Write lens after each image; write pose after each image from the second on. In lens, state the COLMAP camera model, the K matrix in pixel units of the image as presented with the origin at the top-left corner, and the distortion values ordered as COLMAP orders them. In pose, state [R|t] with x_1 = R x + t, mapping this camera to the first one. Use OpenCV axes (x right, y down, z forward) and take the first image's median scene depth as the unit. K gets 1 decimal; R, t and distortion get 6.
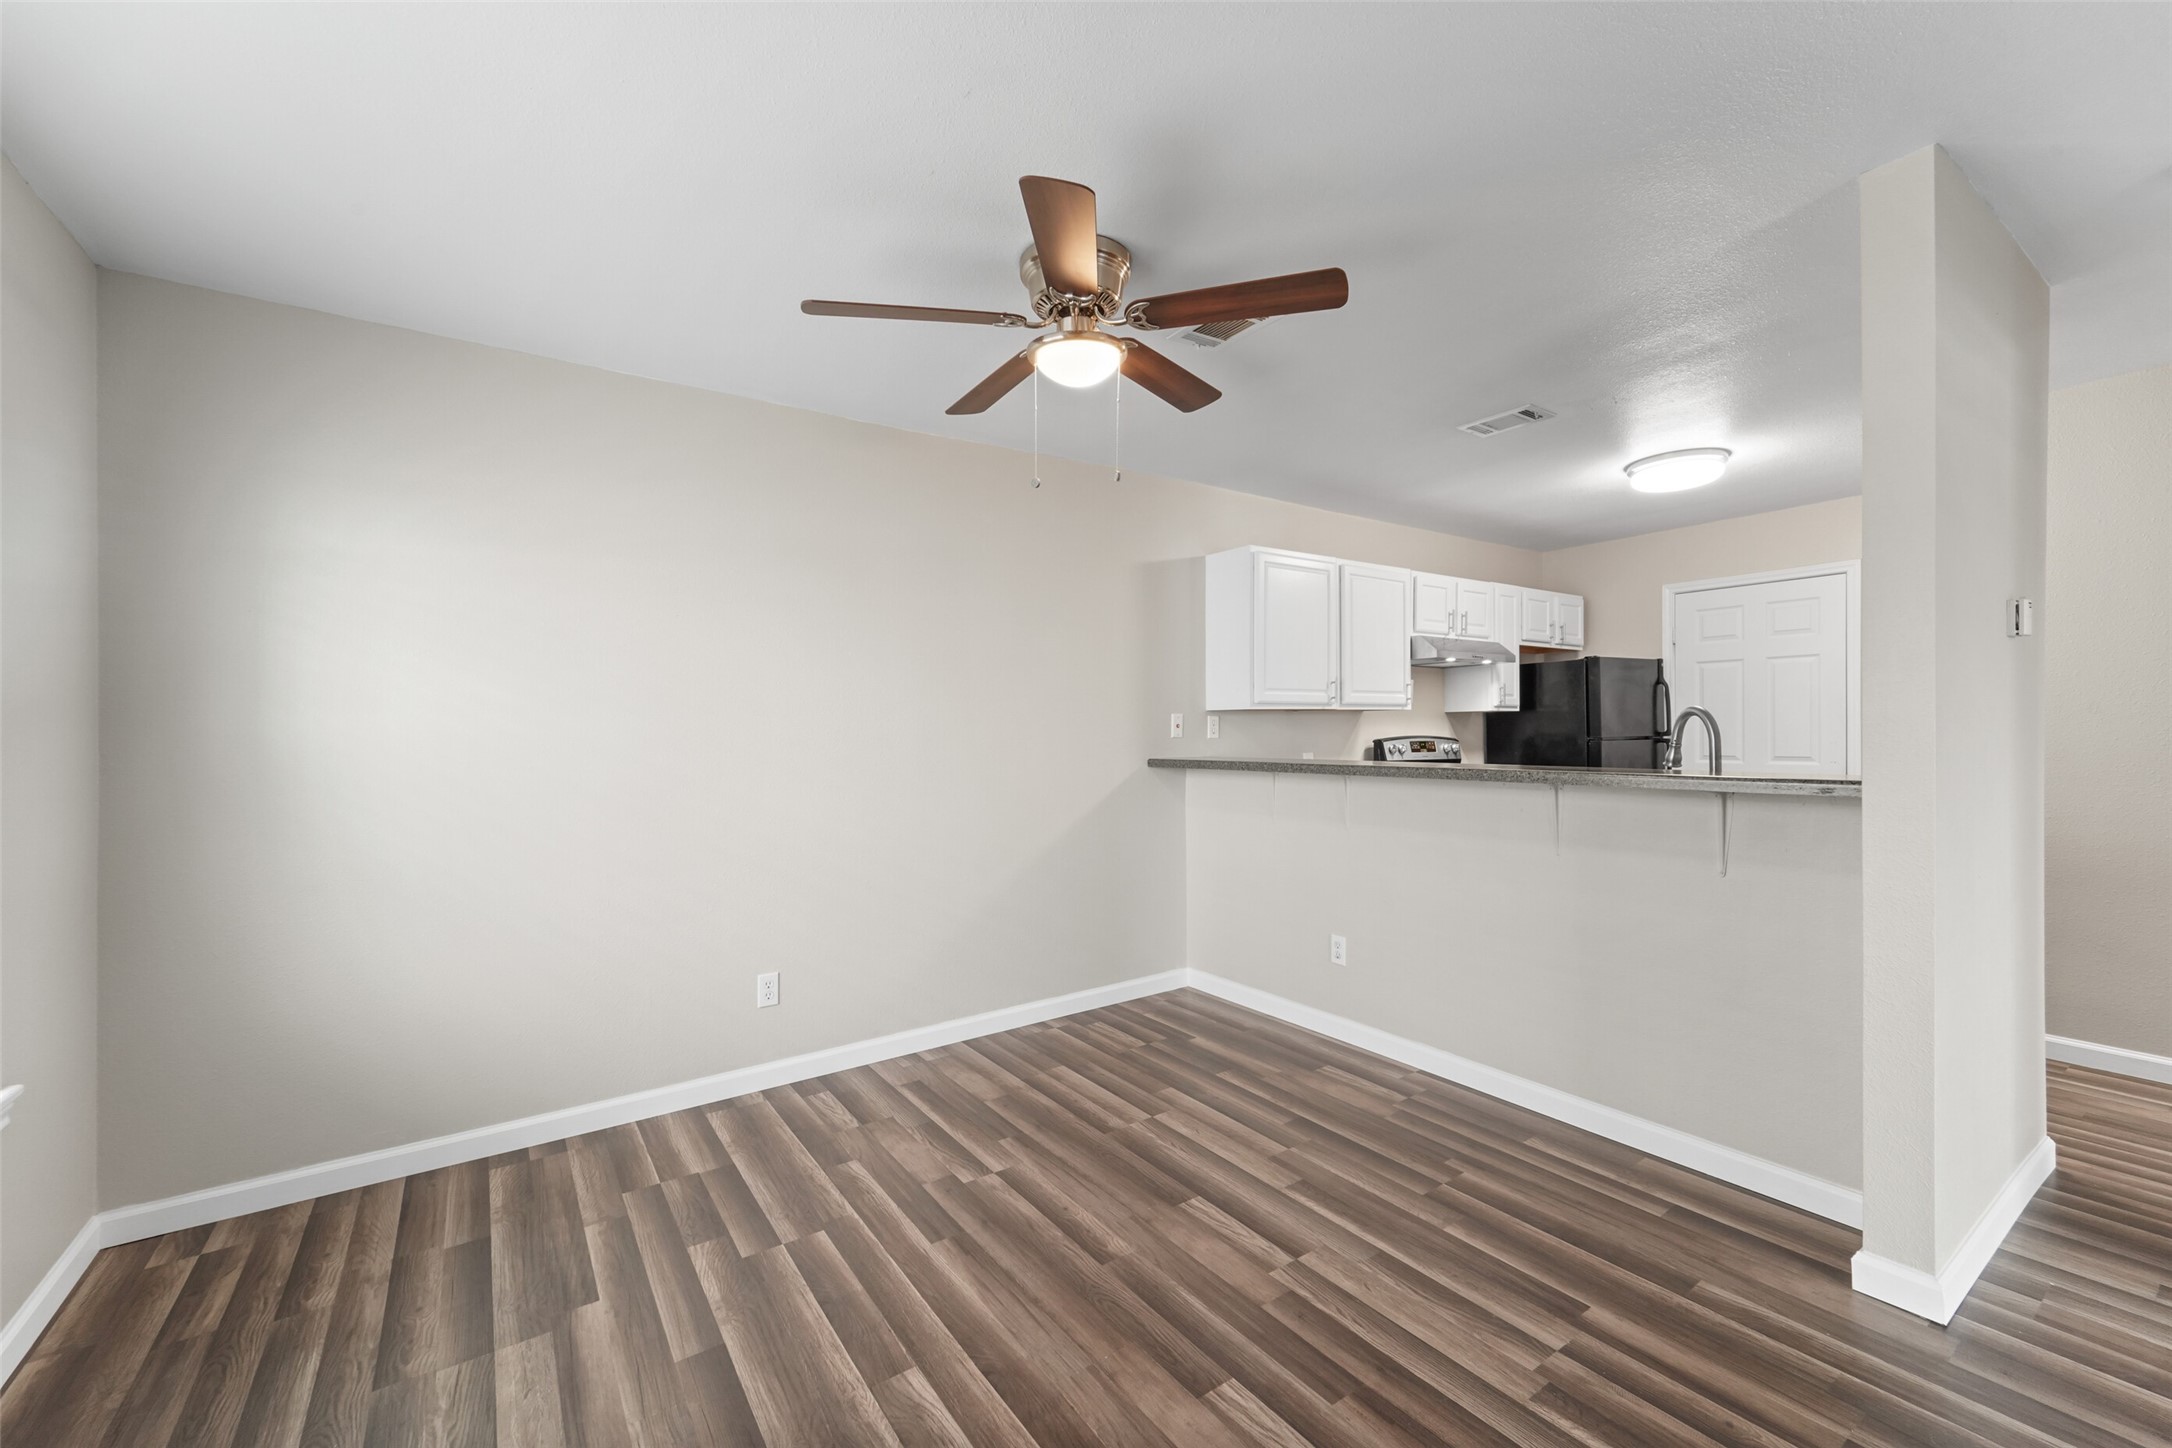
lens RADIAL K [[869.0, 0, 1093.3], [0, 869.0, 729.9], [0, 0, 1]] dist [0.025032, -0.011306]
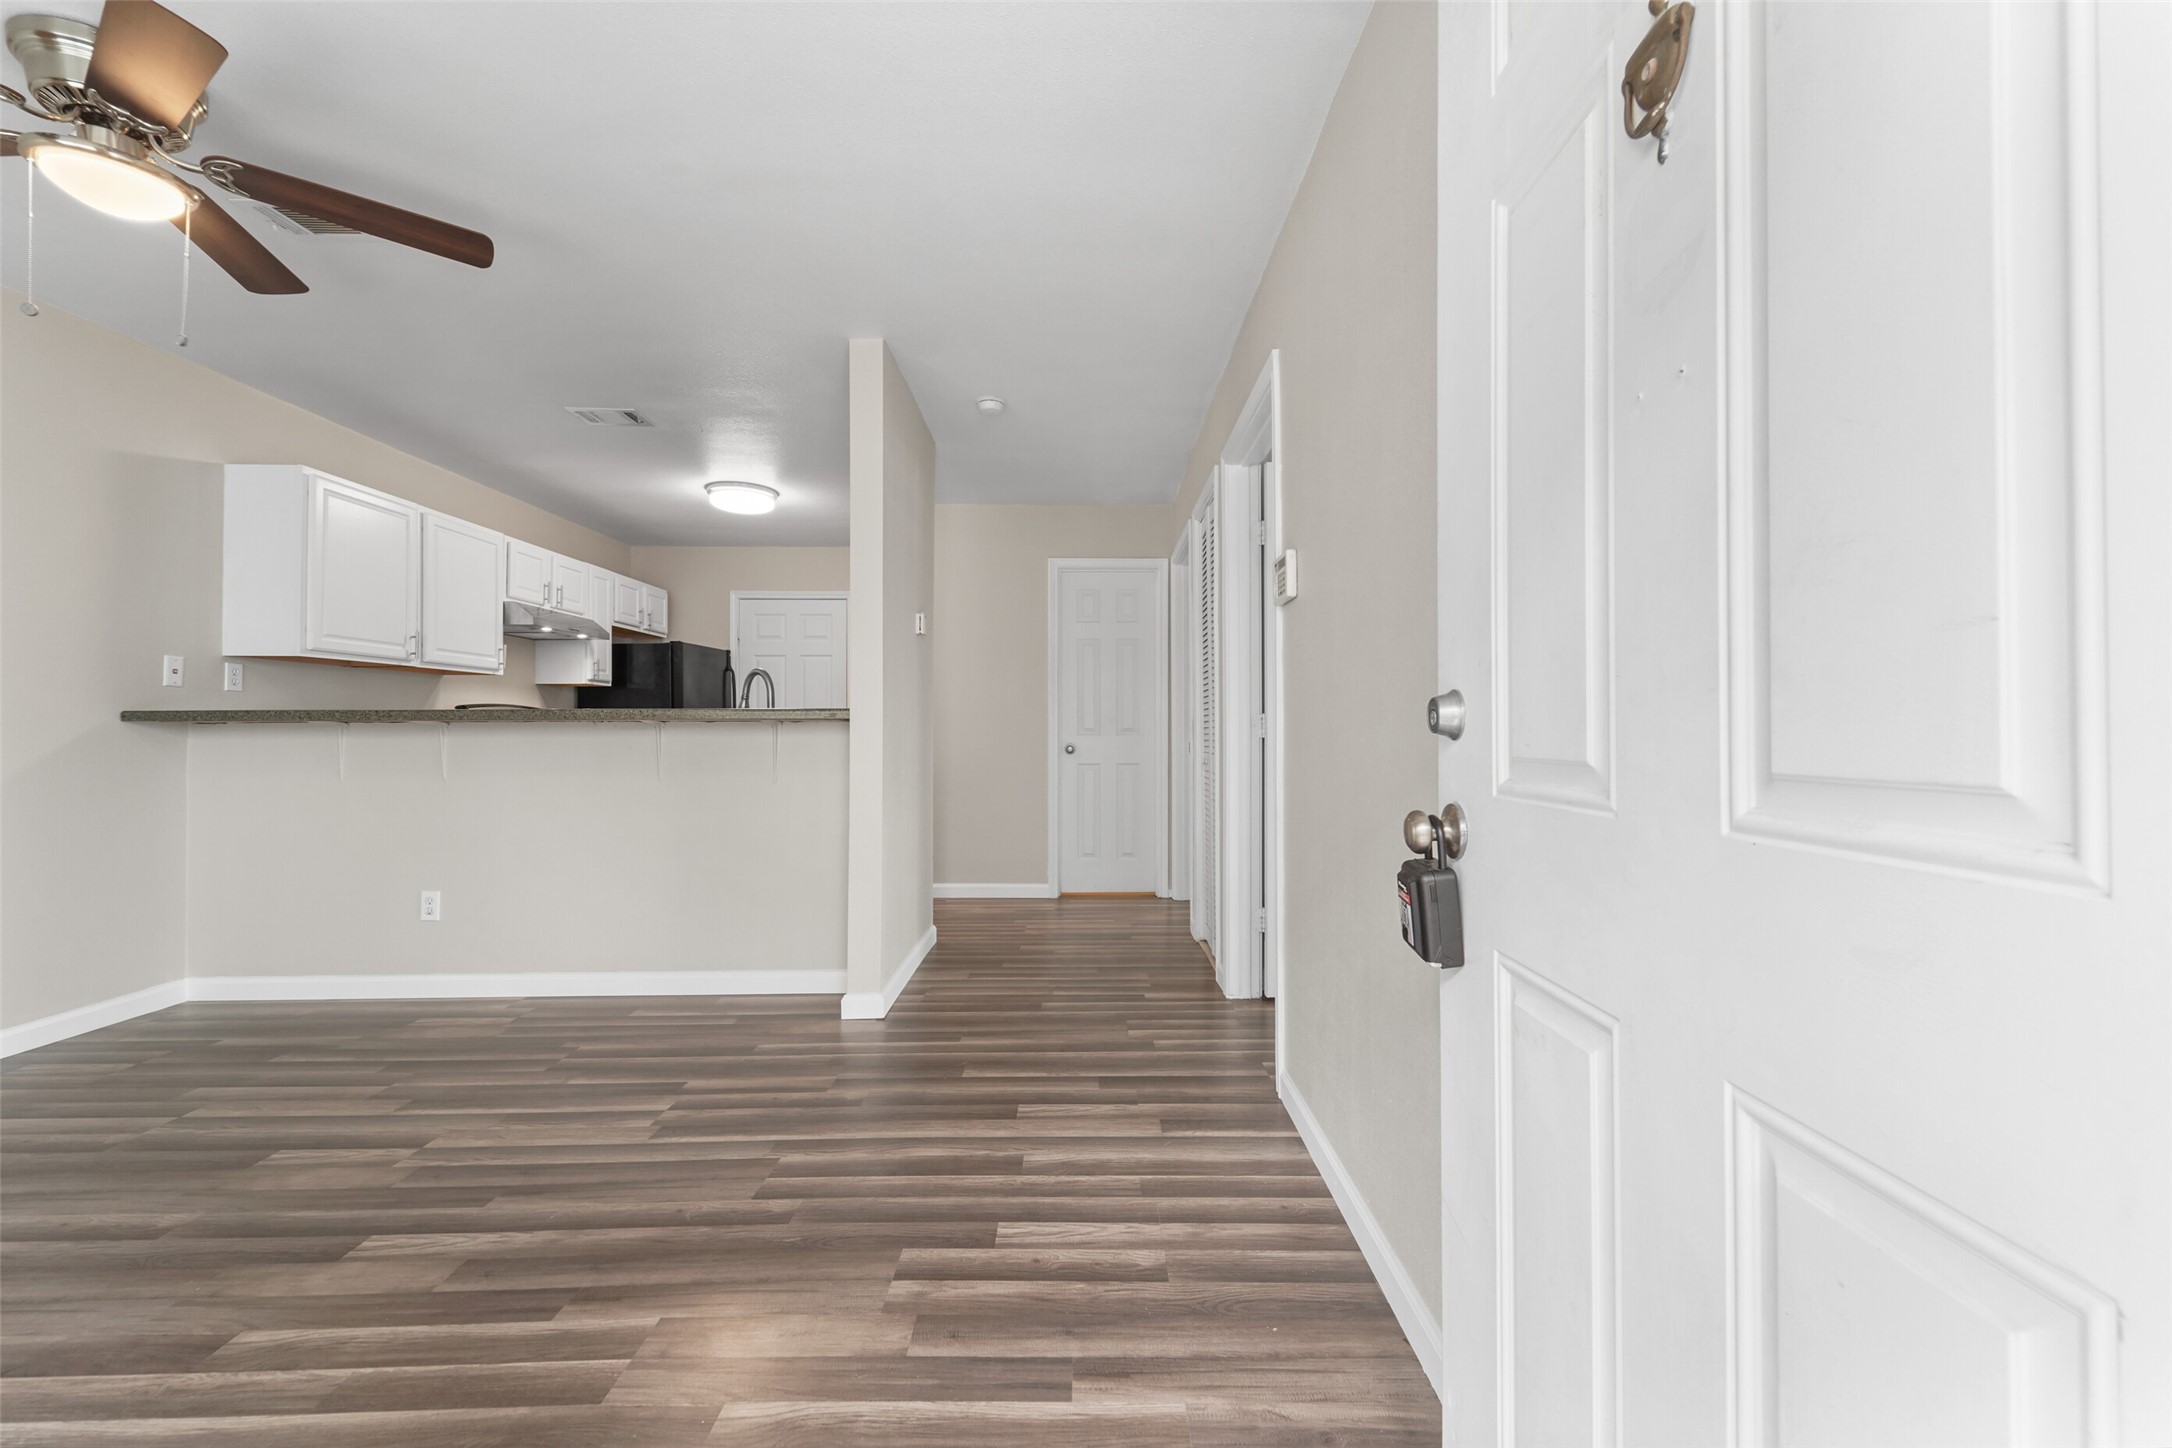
lens RADIAL K [[869.0, 0, 1093.3], [0, 869.0, 729.9], [0, 0, 1]] dist [0.025032, -0.011306]
pose [[0.557554, 0.013111, 0.830037, -0.121341], [-0.004240, 0.999907, -0.012946, 0.067514], [-0.830130, 0.003699, 0.557558, -0.156192]]
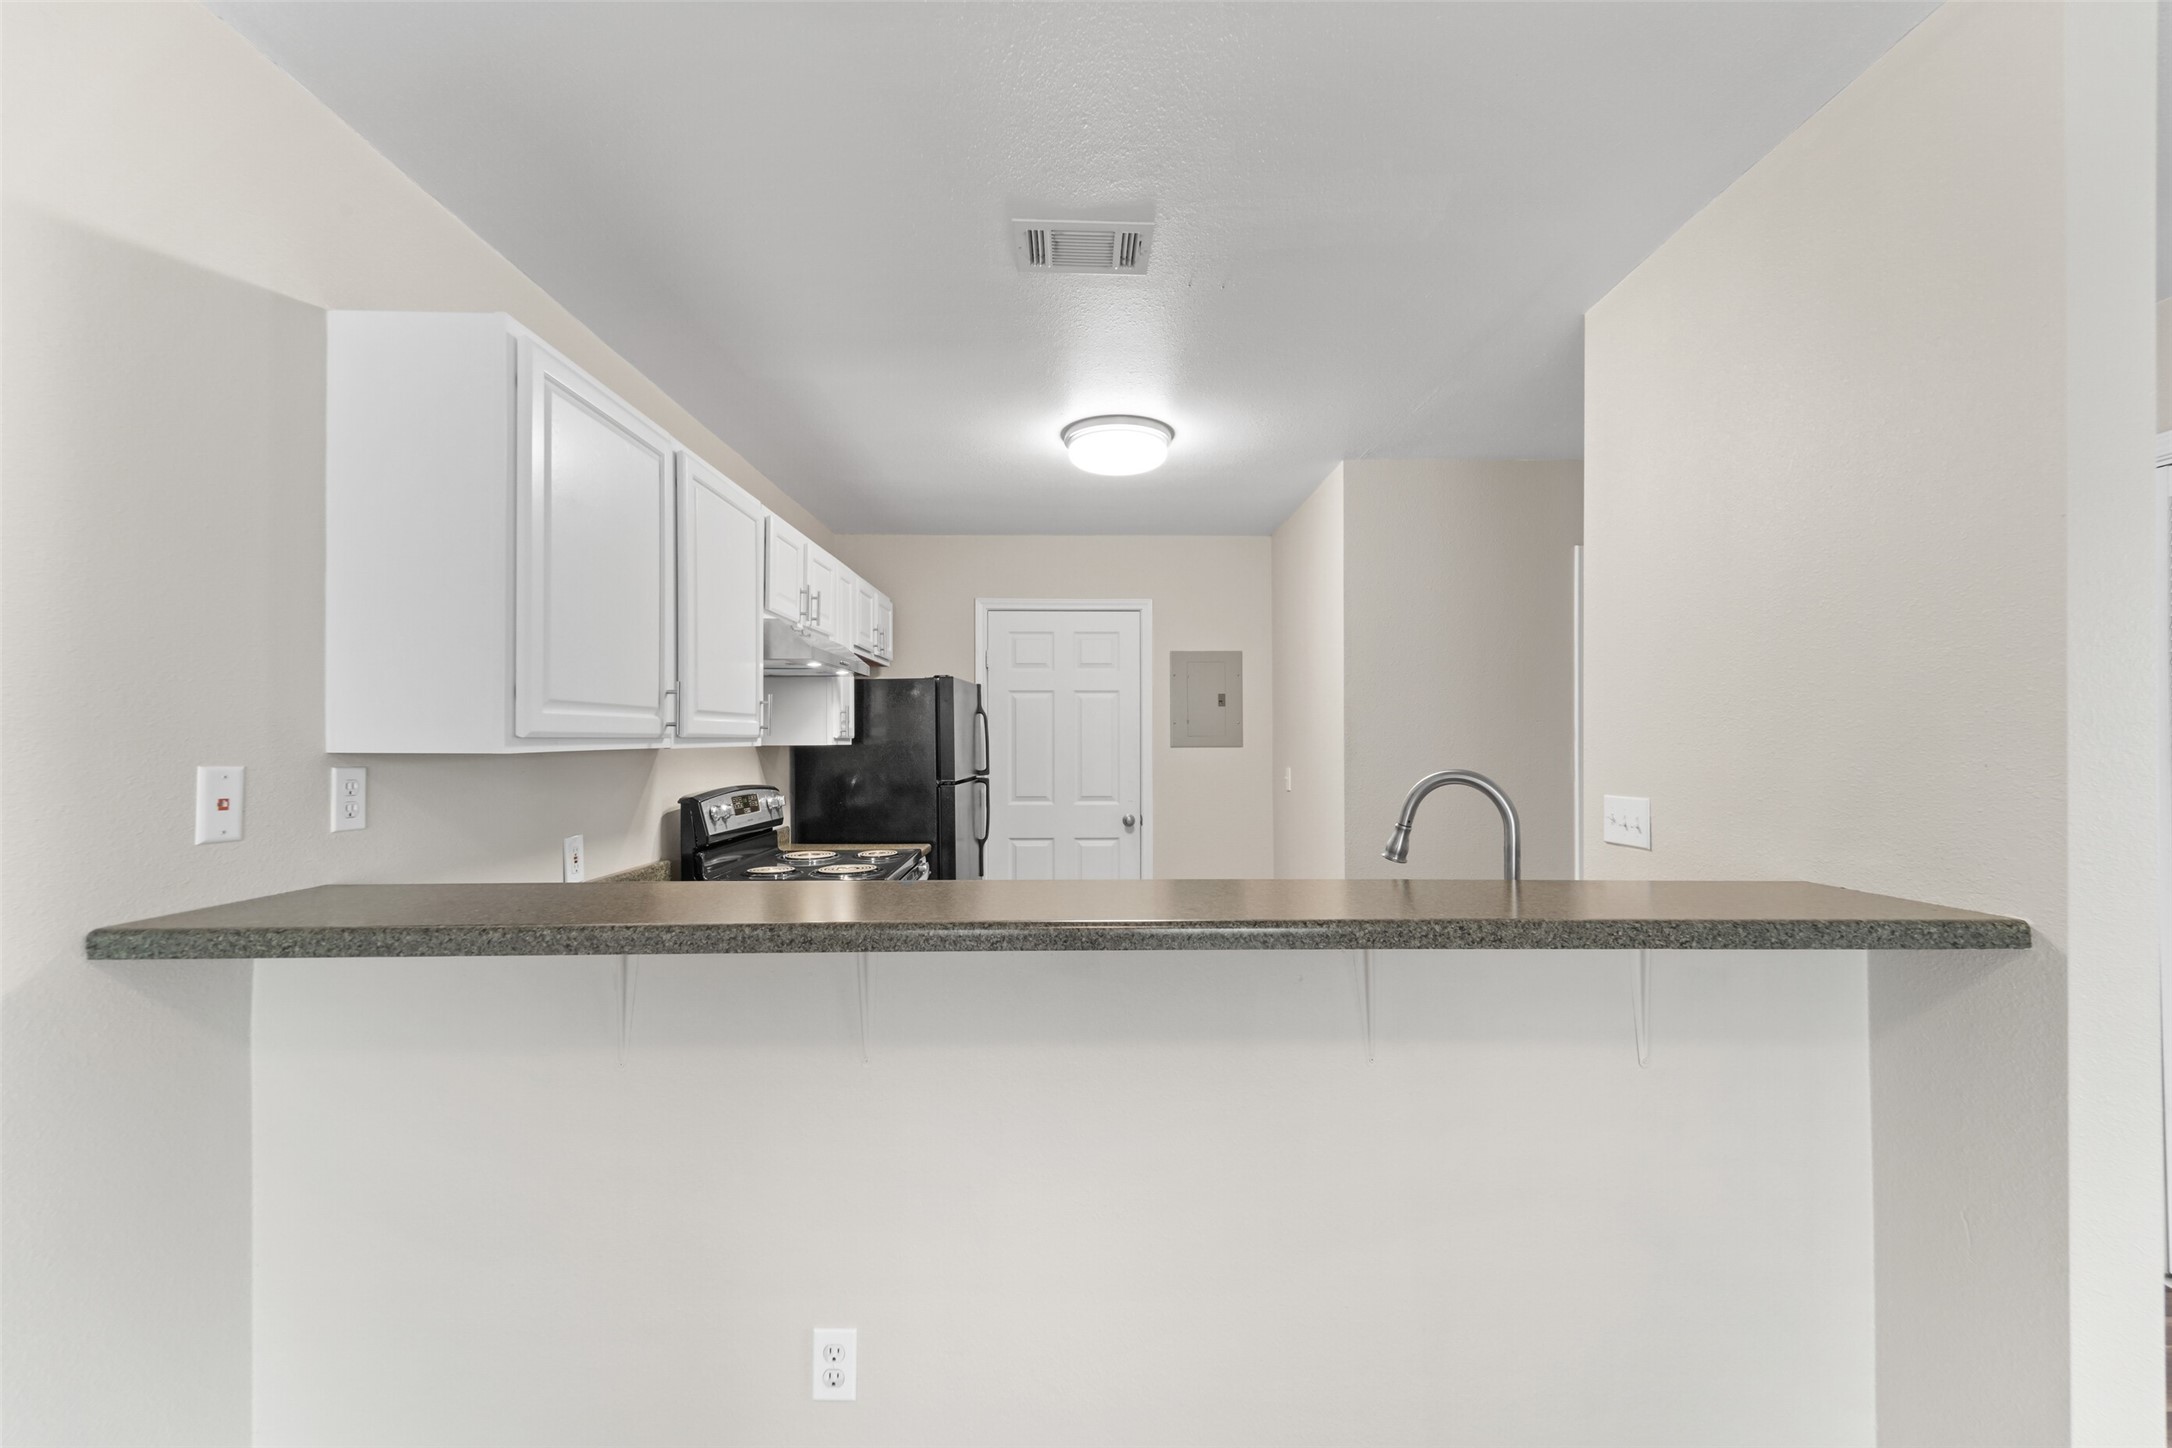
lens RADIAL K [[865.9, 0, 1085.7], [0, 865.9, 743.1], [0, 0, 1]] dist [0.022615, -0.011793]
pose [[0.556767, 0.005712, 0.830649, 0.009047], [-0.006951, 0.999973, -0.002218, -0.034465], [-0.830640, -0.004539, 0.556792, 0.686708]]
